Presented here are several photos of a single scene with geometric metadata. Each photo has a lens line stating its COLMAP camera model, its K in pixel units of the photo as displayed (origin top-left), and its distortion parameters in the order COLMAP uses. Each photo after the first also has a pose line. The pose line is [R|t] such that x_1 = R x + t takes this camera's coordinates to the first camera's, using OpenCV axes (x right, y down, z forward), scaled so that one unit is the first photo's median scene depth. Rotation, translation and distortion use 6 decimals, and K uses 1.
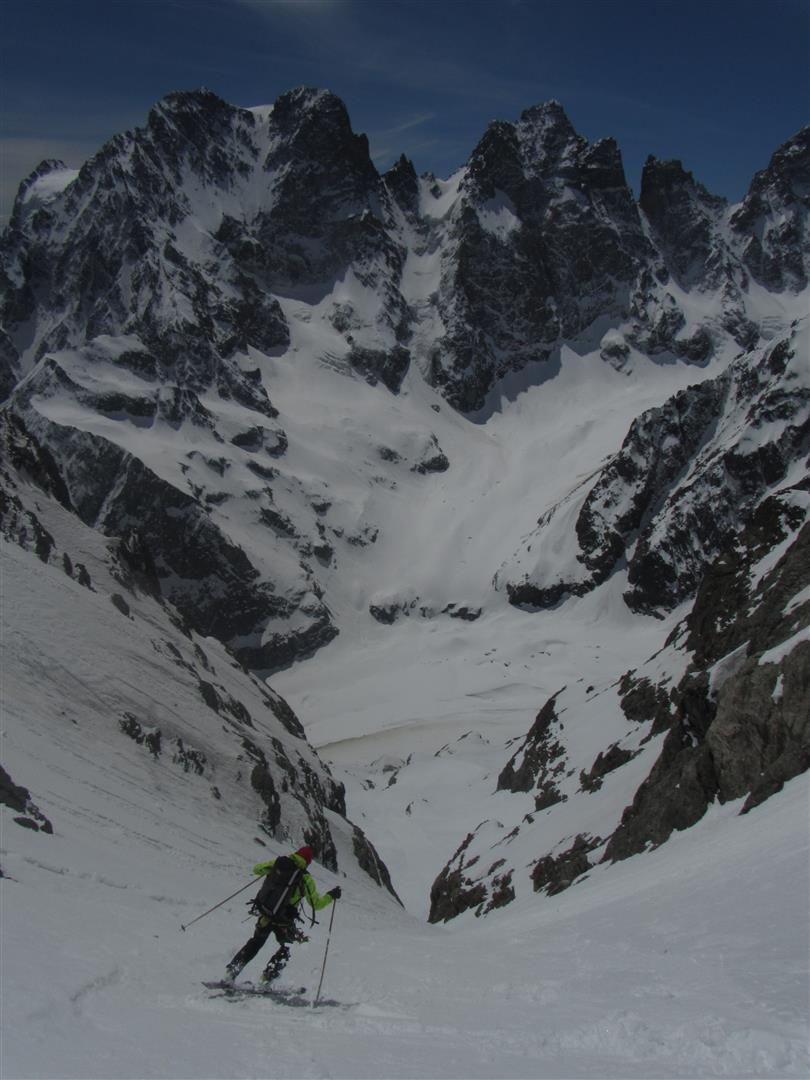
lens RADIAL K [[890.8, 0, 410.7], [0, 890.8, 540.3], [0, 0, 1]] dist [-0.042734, 0.011590]
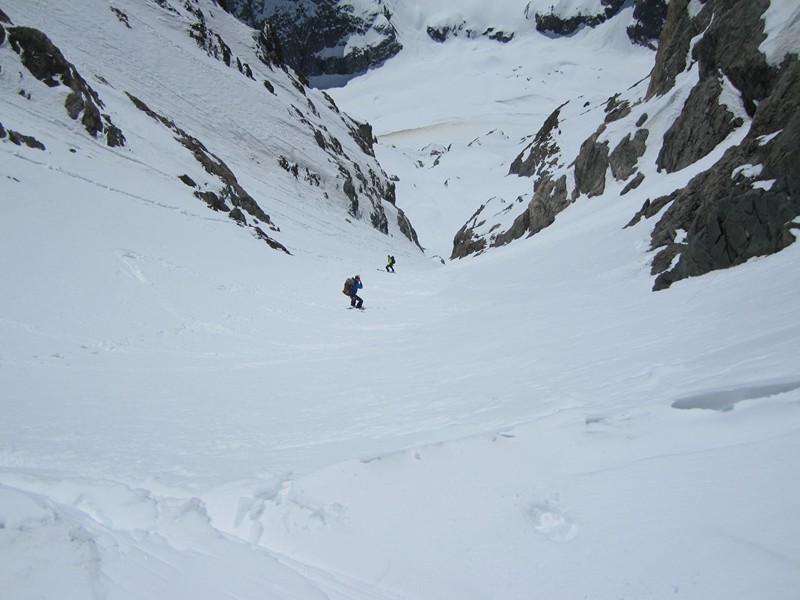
lens RADIAL K [[653.3, 0, 400.0], [0, 653.3, 302.4], [0, 0, 1]] dist [-0.034329, -0.017016]
pose [[0.995665, 0.066998, -0.064522, 0.014304], [-0.029471, 0.885162, 0.464349, -0.048548], [0.088223, -0.460435, 0.883299, -0.100087]]
